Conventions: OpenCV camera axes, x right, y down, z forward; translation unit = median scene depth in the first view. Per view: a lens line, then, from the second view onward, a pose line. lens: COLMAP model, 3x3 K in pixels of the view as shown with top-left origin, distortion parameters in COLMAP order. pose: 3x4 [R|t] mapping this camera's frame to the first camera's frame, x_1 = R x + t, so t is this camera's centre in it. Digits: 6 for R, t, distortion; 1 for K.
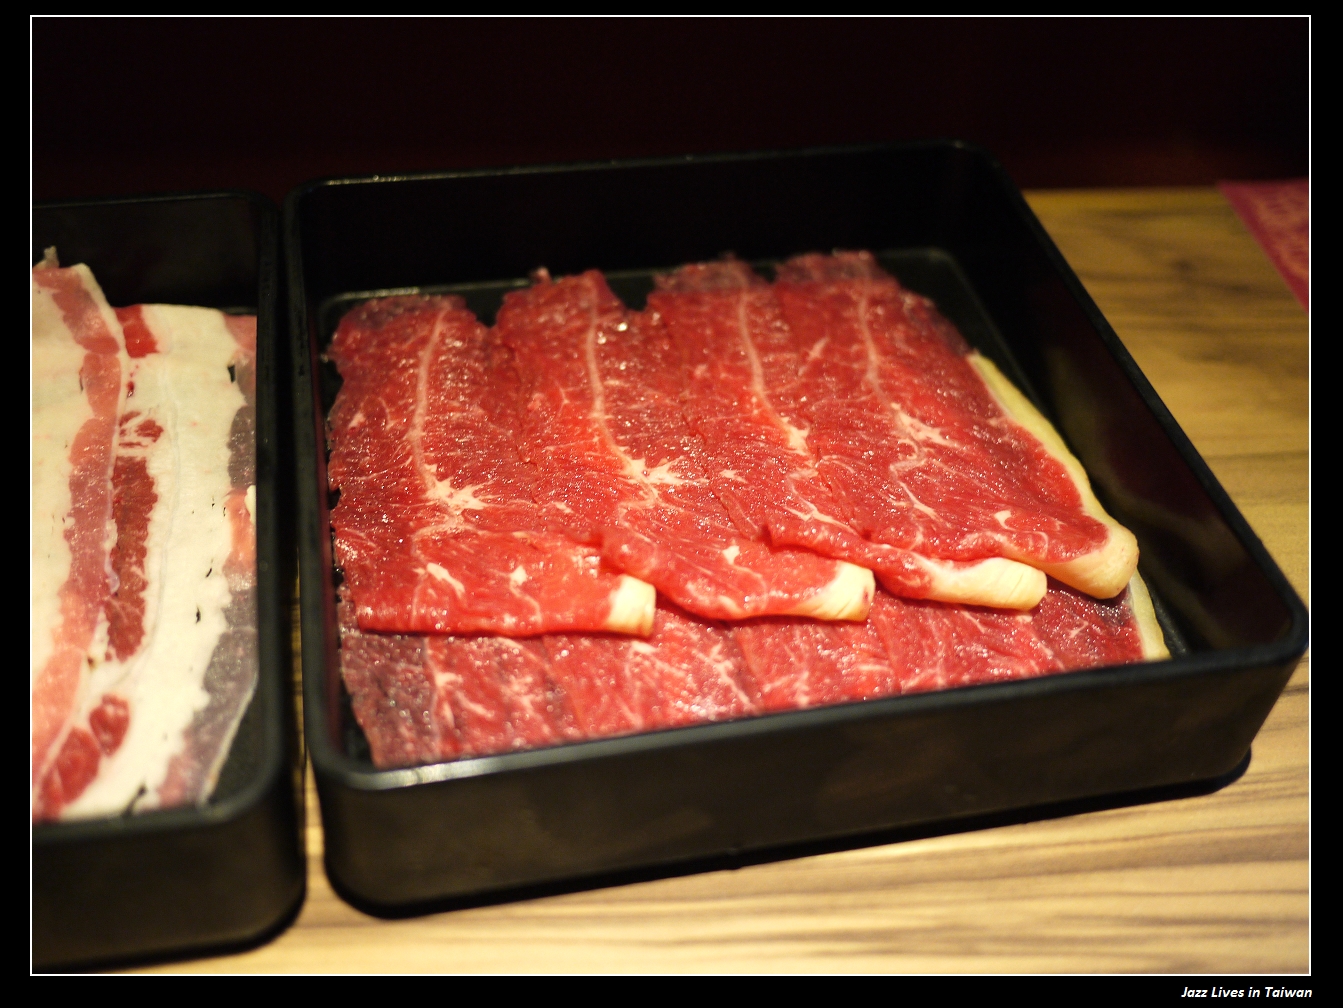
lens RADIAL K [[1556.9, 0, 671.5], [0, 1556.9, 504.0], [0, 0, 1]] dist [0.010425, 0.023931]
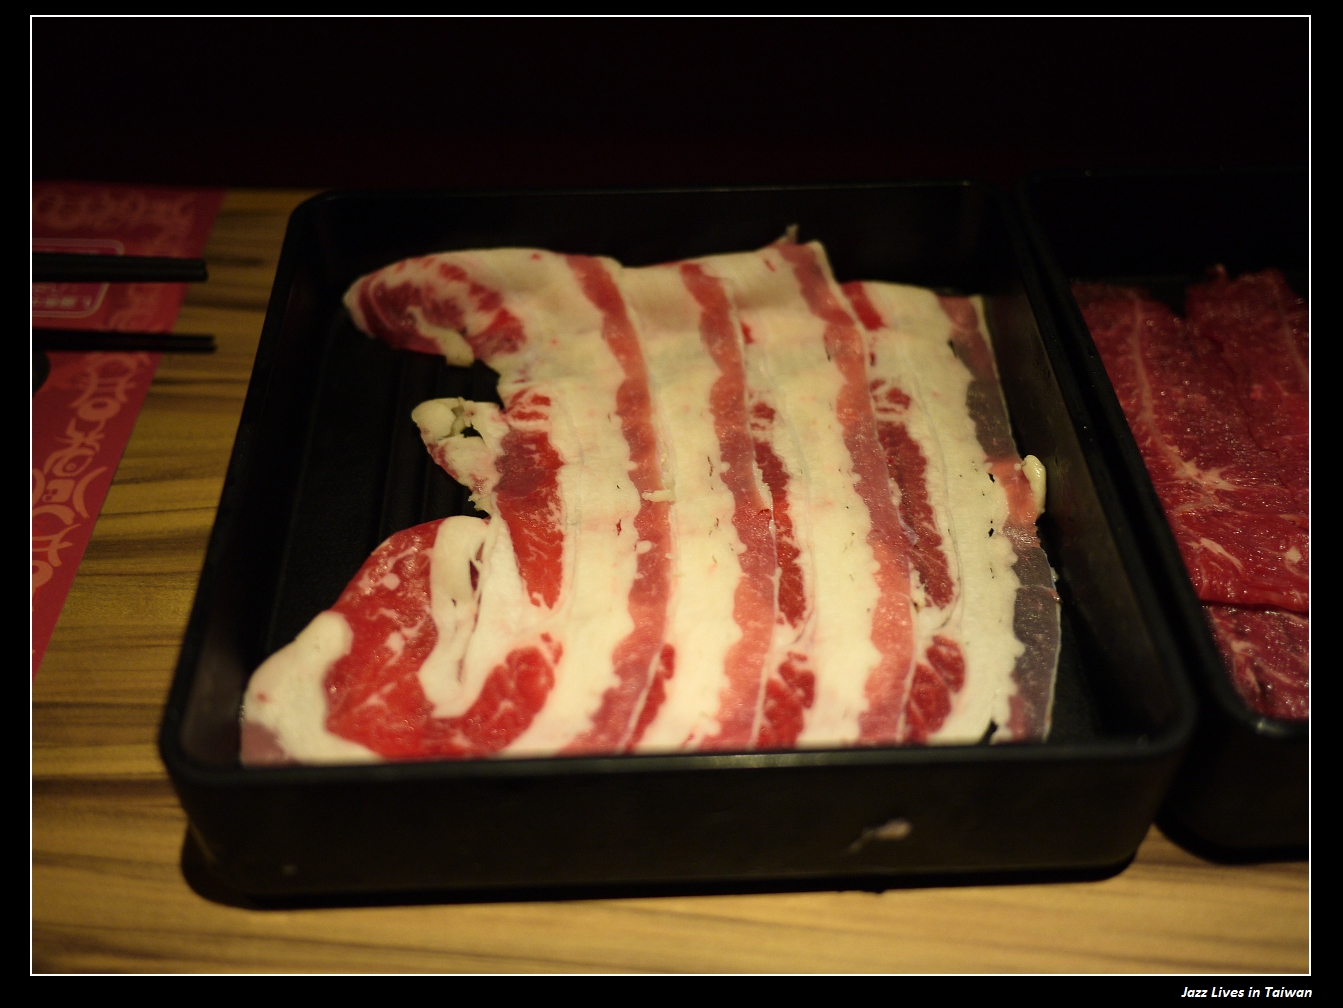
lens RADIAL K [[1570.2, 0, 671.5], [0, 1570.2, 504.0], [0, 0, 1]] dist [-0.014293, 0.002546]
pose [[0.989063, 0.066423, -0.131694, -0.355748], [-0.066257, 0.997787, 0.005651, 0.031302], [0.131778, 0.003137, 0.991274, -0.100941]]
